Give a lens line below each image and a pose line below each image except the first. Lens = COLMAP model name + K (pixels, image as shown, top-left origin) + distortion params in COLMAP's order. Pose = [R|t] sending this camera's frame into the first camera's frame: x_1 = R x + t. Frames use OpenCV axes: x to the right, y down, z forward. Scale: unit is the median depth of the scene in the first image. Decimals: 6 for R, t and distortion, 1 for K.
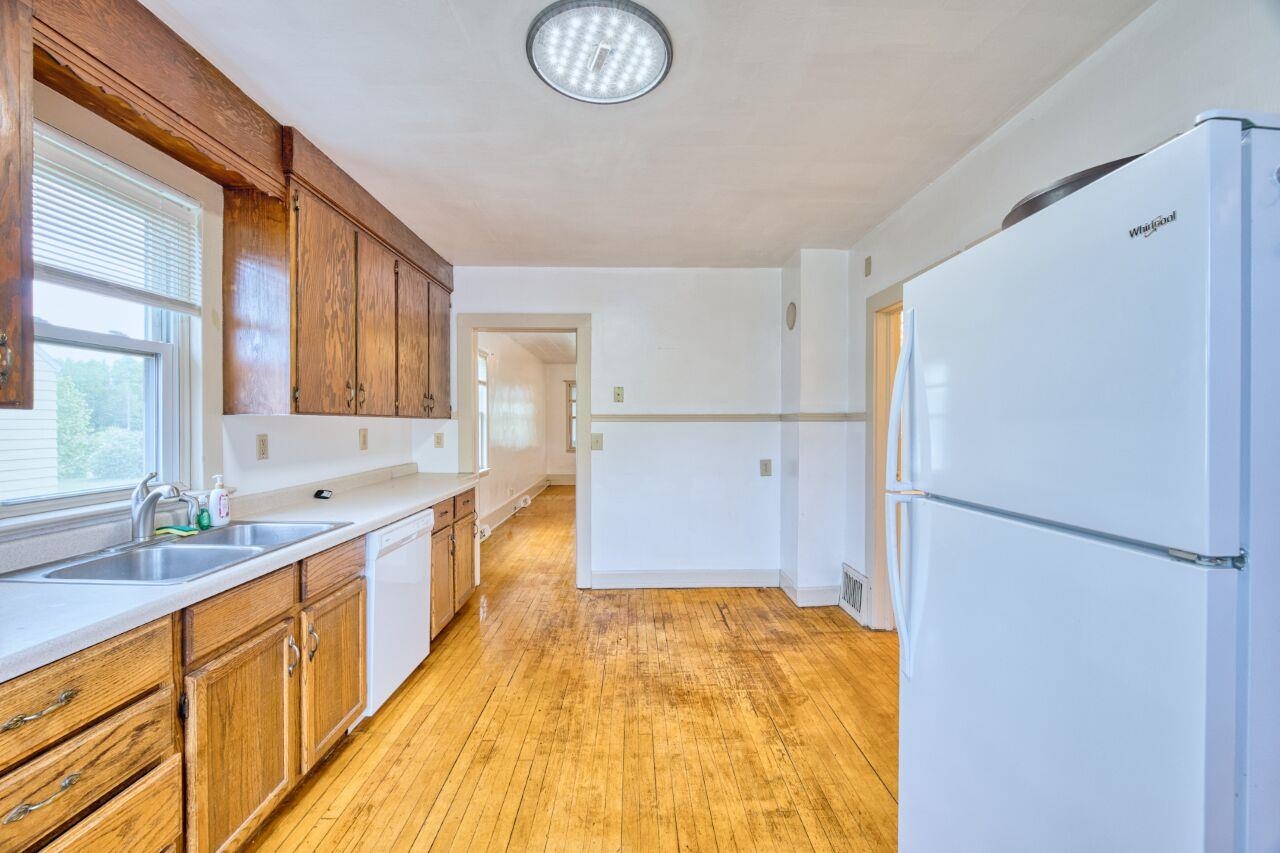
lens RADIAL K [[513.0, 0, 641.9], [0, 513.0, 422.5], [0, 0, 1]] dist [-0.022300, -0.002143]
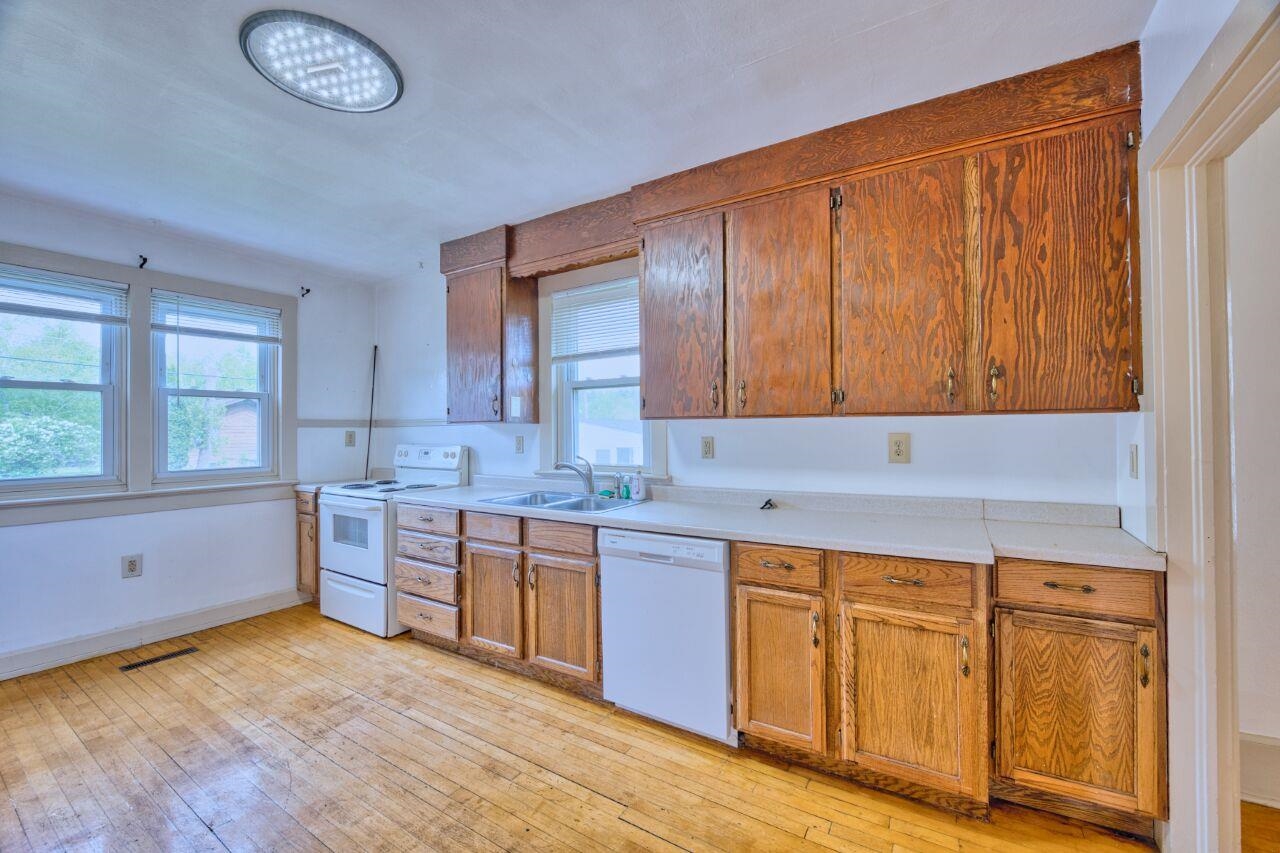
lens RADIAL K [[513.0, 0, 646.9], [0, 513.0, 429.3], [0, 0, 1]] dist [-0.022300, -0.002143]
pose [[-0.532000, -0.000959, -0.846744, 0.360113], [0.002153, 0.999995, -0.002485, 0.009767], [0.846742, -0.003145, -0.531995, 1.774548]]
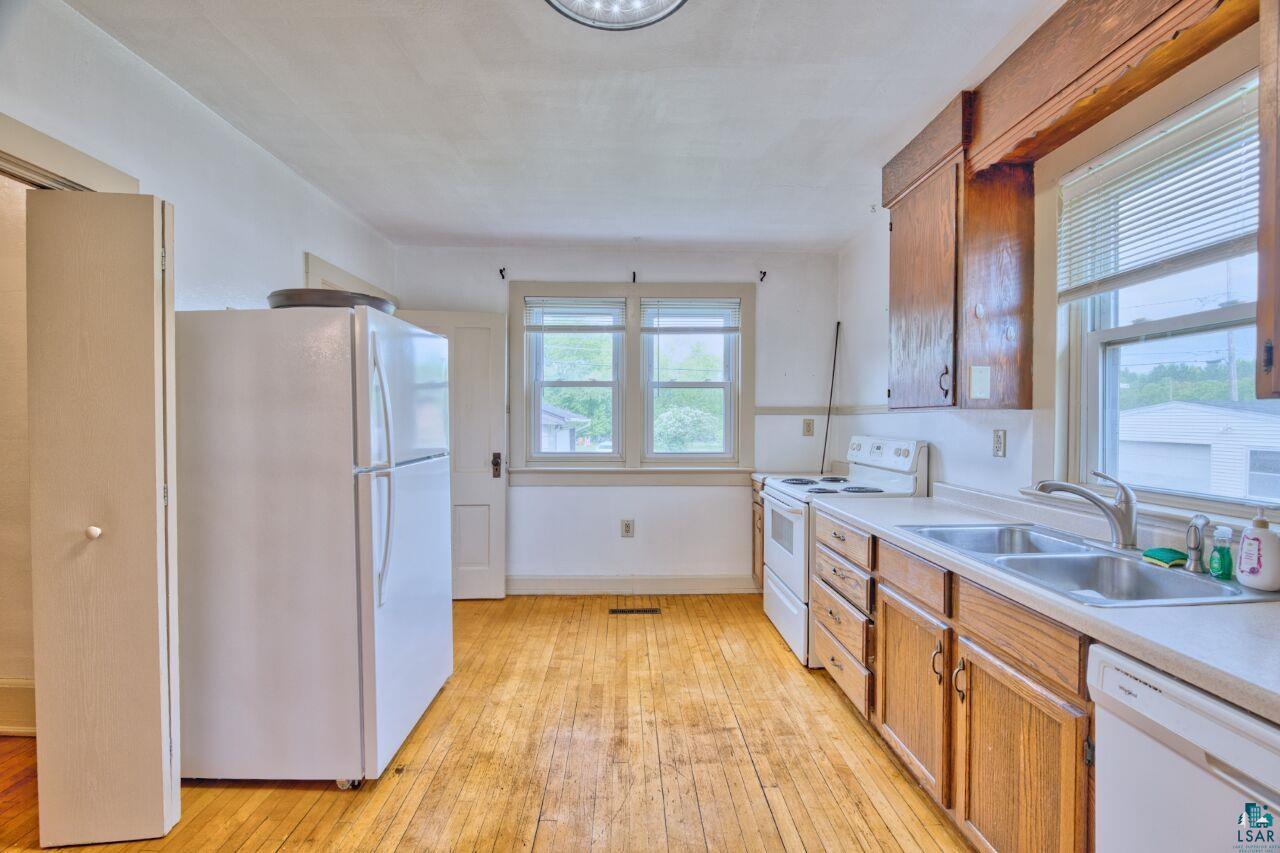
lens RADIAL K [[513.0, 0, 645.6], [0, 513.0, 427.1], [0, 0, 1]] dist [-0.022300, -0.002143]
pose [[-0.999868, -0.004233, -0.015670, -0.059918], [-0.004536, 0.999802, 0.019365, 0.005666], [0.015585, 0.019434, -0.999690, 1.573660]]
